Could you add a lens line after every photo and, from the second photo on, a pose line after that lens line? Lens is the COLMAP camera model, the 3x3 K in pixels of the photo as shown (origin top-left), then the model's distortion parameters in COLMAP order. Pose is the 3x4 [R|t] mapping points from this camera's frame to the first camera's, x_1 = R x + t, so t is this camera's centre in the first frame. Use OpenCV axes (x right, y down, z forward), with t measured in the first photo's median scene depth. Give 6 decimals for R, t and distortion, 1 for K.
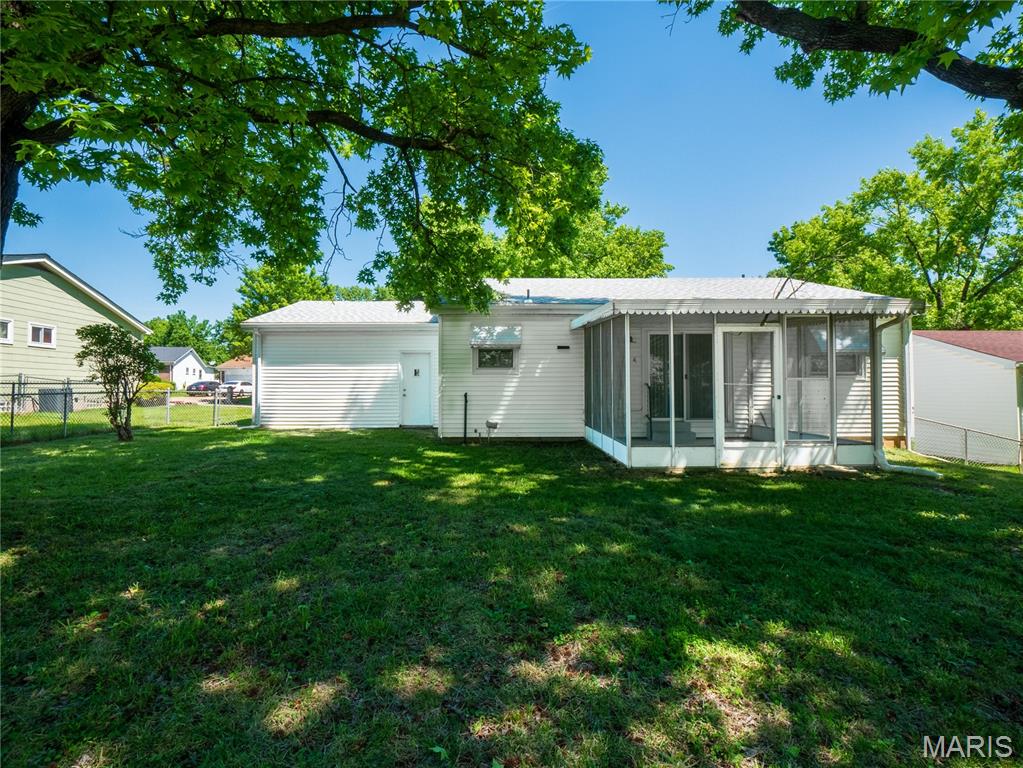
lens RADIAL K [[502.9, 0, 512.8], [0, 502.9, 386.0], [0, 0, 1]] dist [-0.002292, -0.000202]
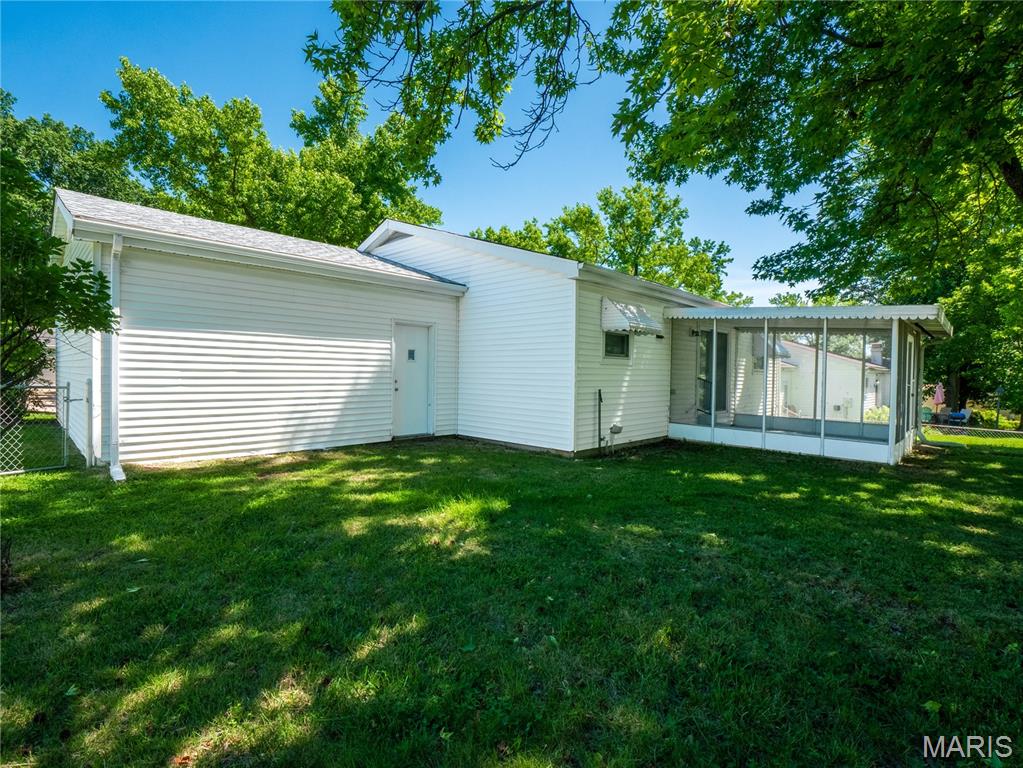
lens RADIAL K [[502.9, 0, 512.6], [0, 502.9, 382.8], [0, 0, 1]] dist [-0.002292, -0.000202]
pose [[0.657712, -0.006848, 0.753239, -0.743804], [-0.019004, 0.999490, 0.025681, -0.012922], [-0.753030, -0.031205, 0.657246, 0.601215]]
